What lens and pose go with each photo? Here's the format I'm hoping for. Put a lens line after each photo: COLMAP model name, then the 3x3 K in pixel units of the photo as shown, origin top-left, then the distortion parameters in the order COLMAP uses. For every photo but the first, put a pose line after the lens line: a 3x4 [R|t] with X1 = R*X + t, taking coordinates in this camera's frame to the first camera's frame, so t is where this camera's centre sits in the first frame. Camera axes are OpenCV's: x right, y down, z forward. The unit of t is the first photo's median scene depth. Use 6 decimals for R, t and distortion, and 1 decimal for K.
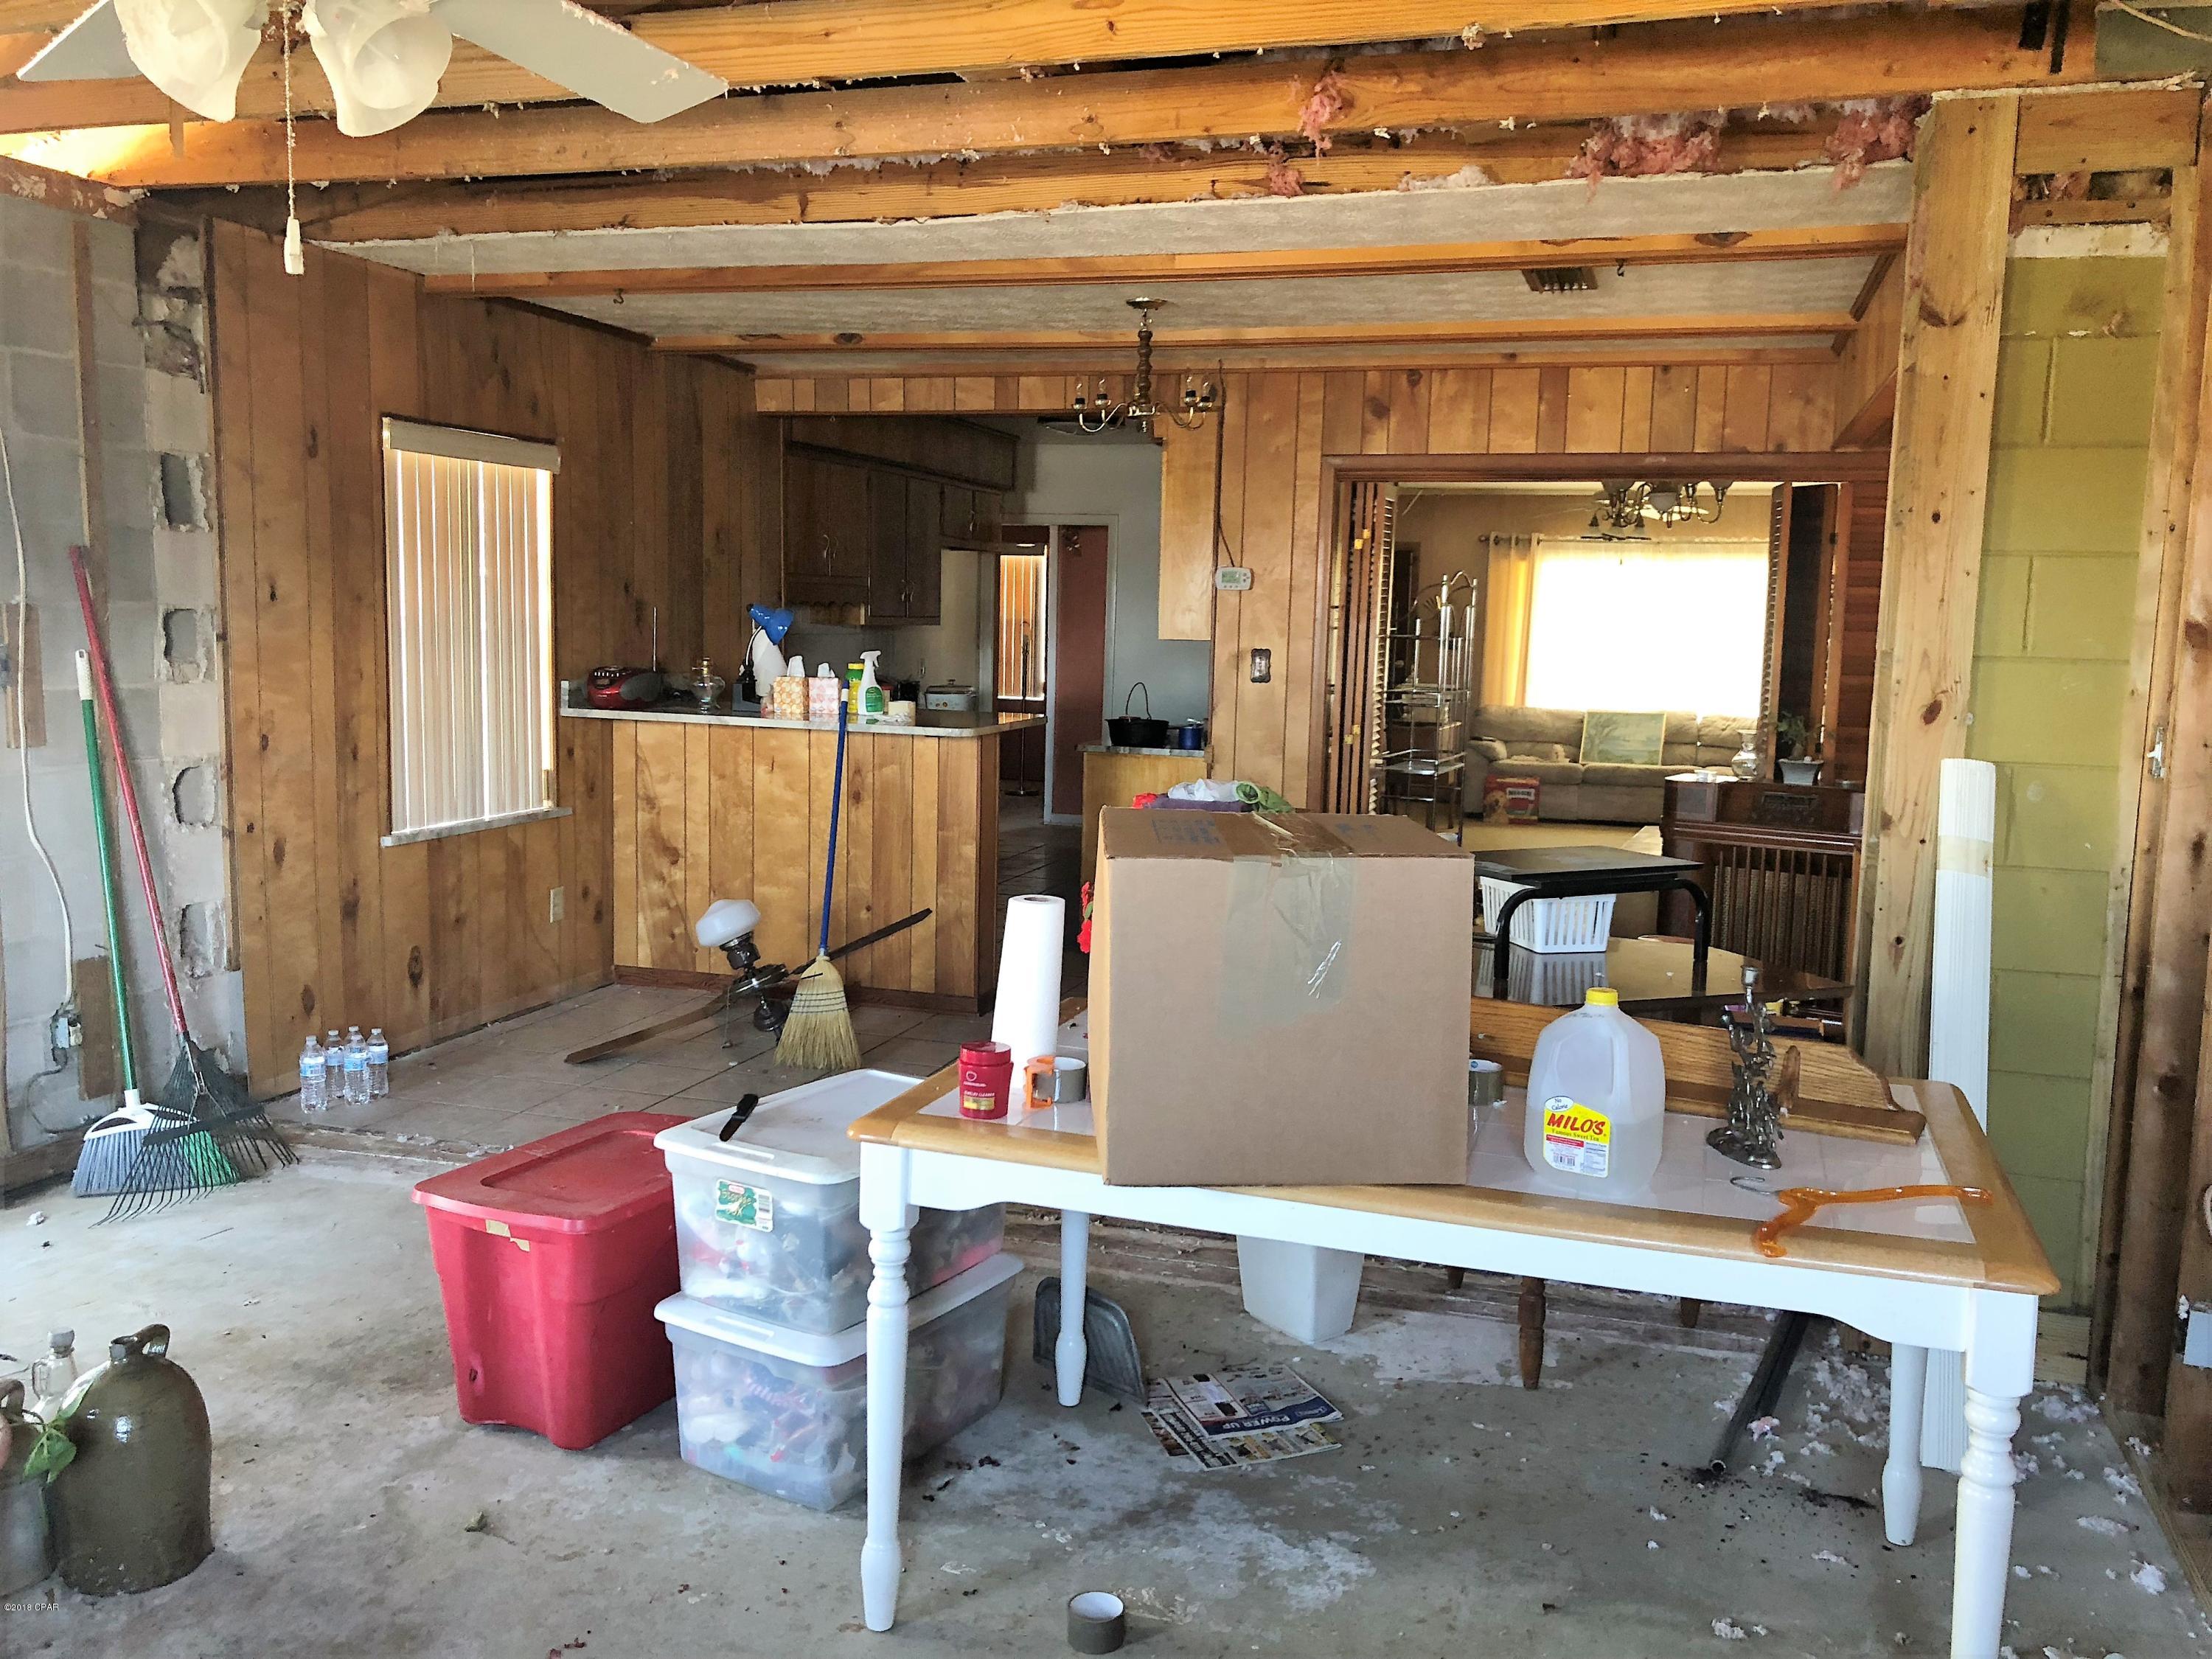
lens RADIAL K [[1841.7, 0, 1109.2], [0, 1841.7, 829.8], [0, 0, 1]] dist [0.063949, -0.070652]
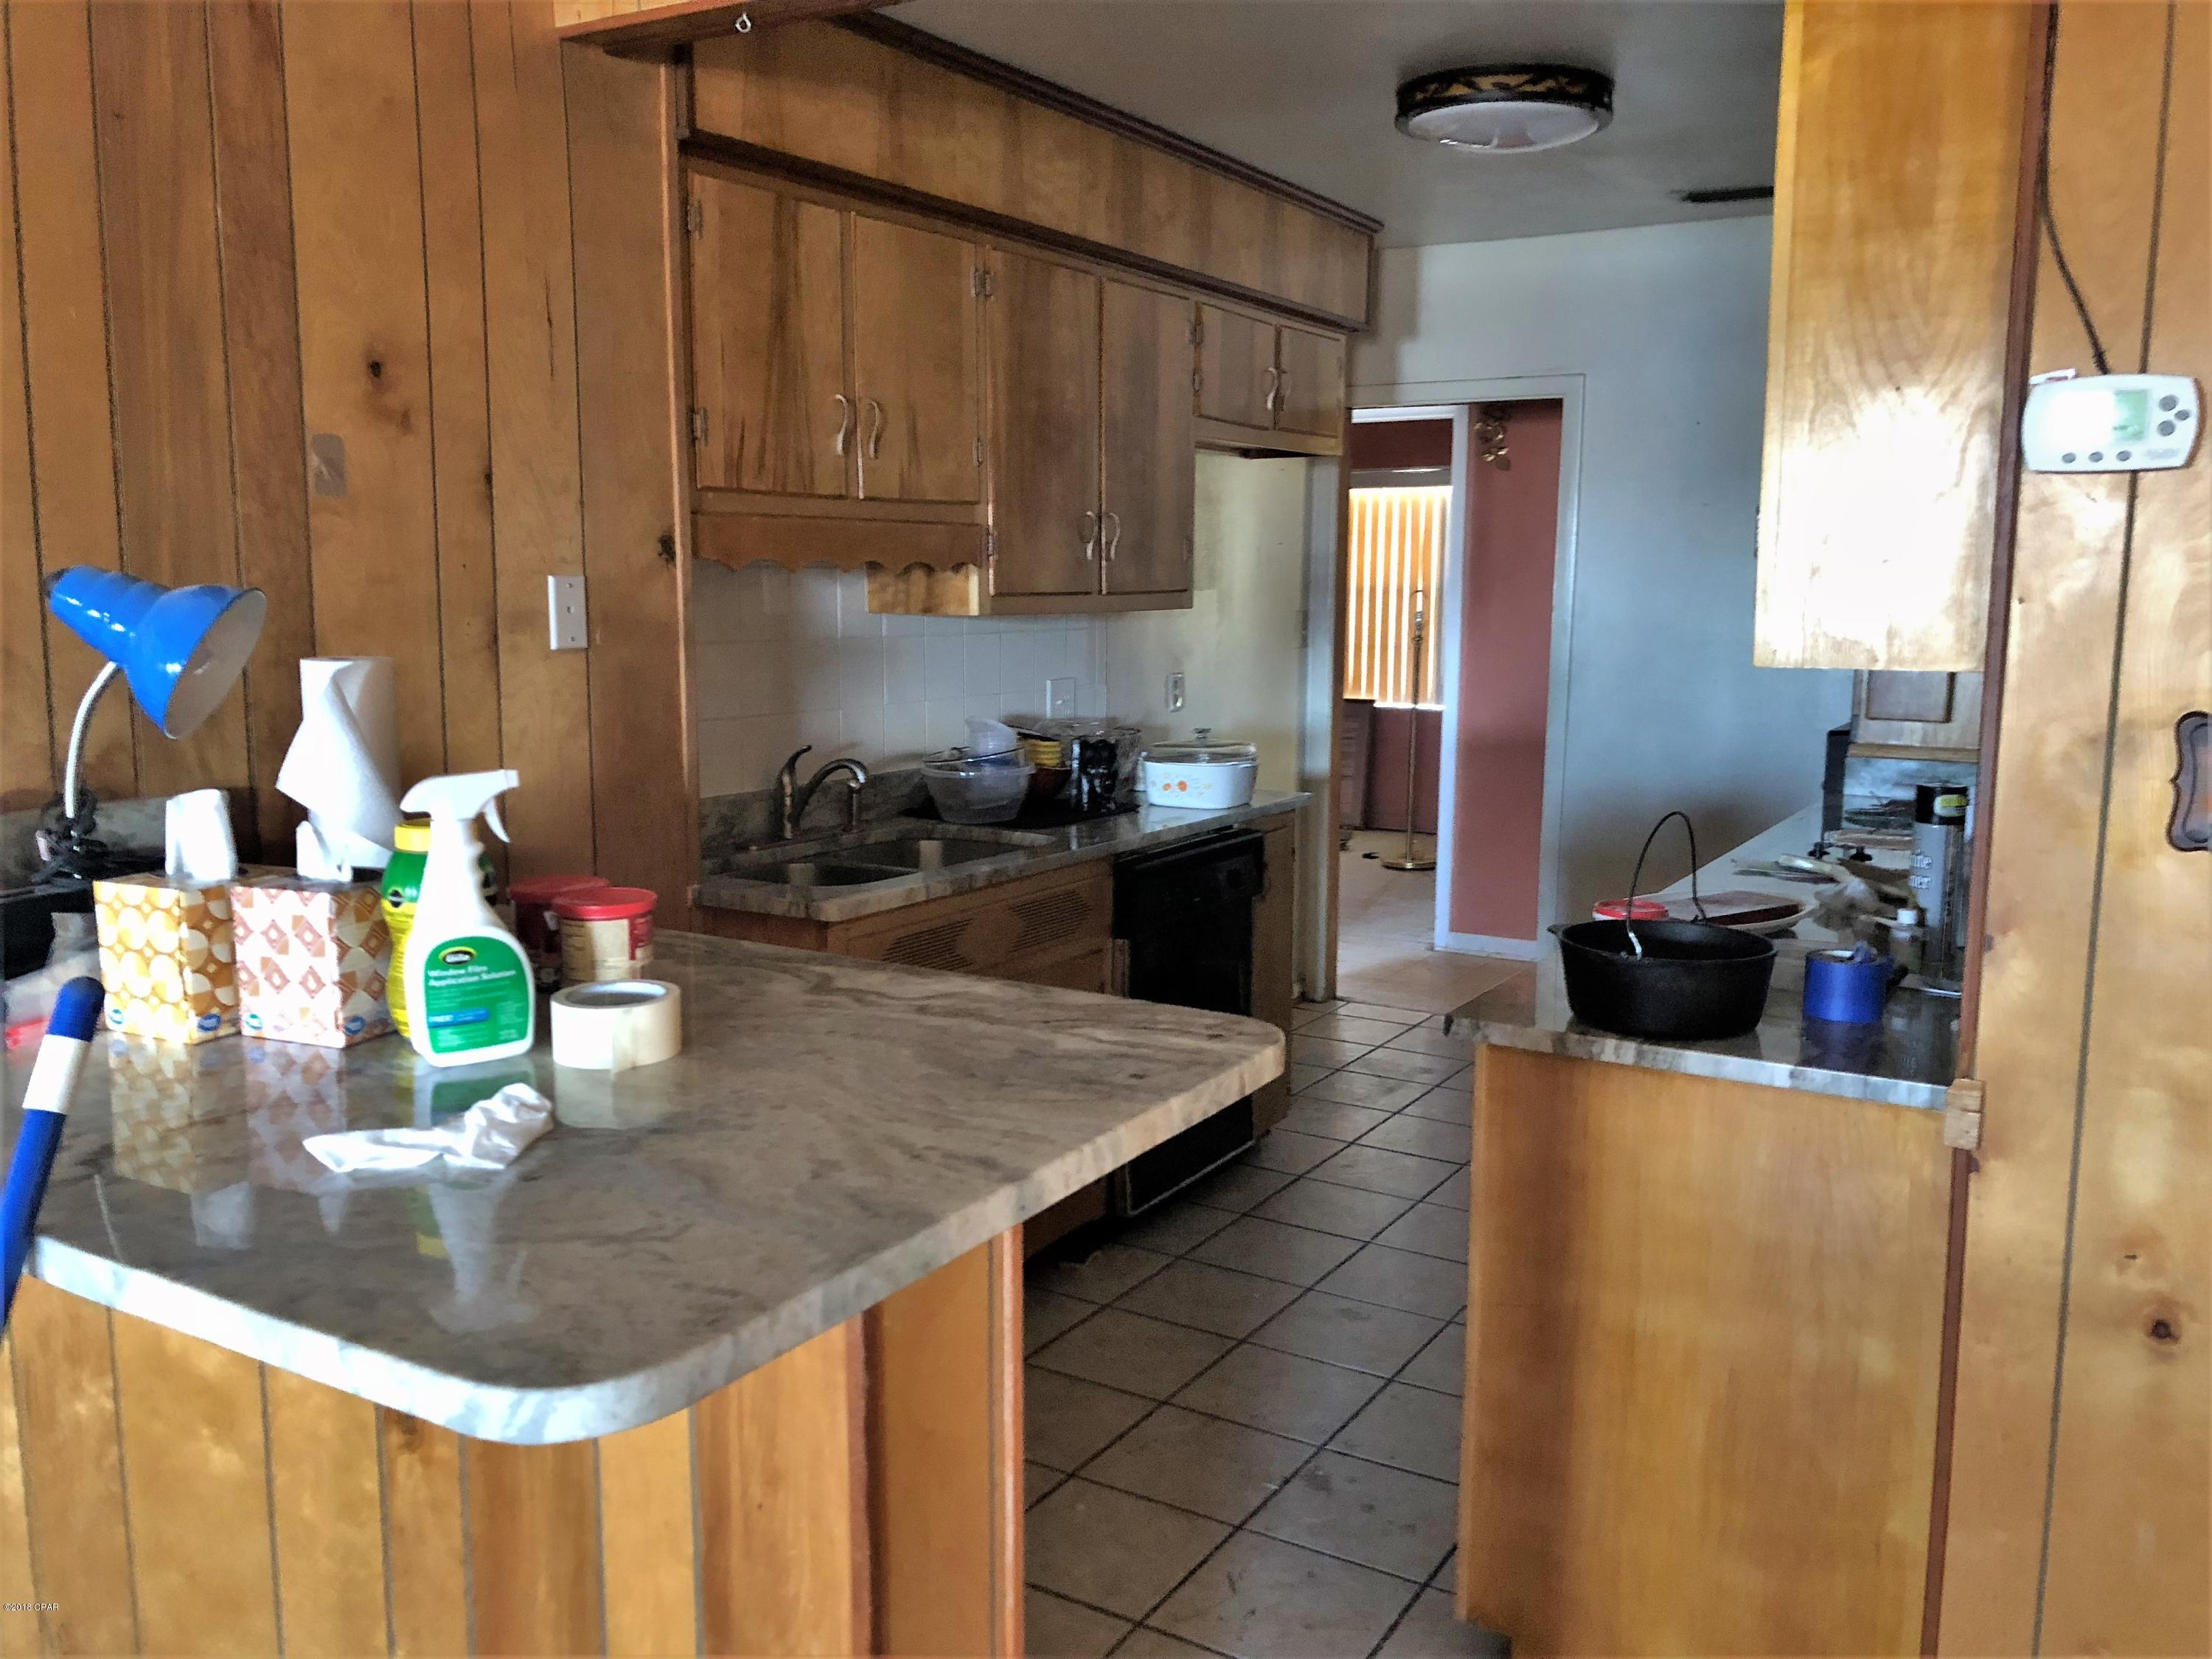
lens RADIAL K [[1841.7, 0, 1102.1], [0, 1841.7, 838.3], [0, 0, 1]] dist [0.063949, -0.070652]
pose [[0.971660, 0.017023, -0.235768, -0.001282], [-0.011876, 0.999660, 0.023234, -0.061996], [0.236084, -0.019776, 0.971531, 0.527099]]
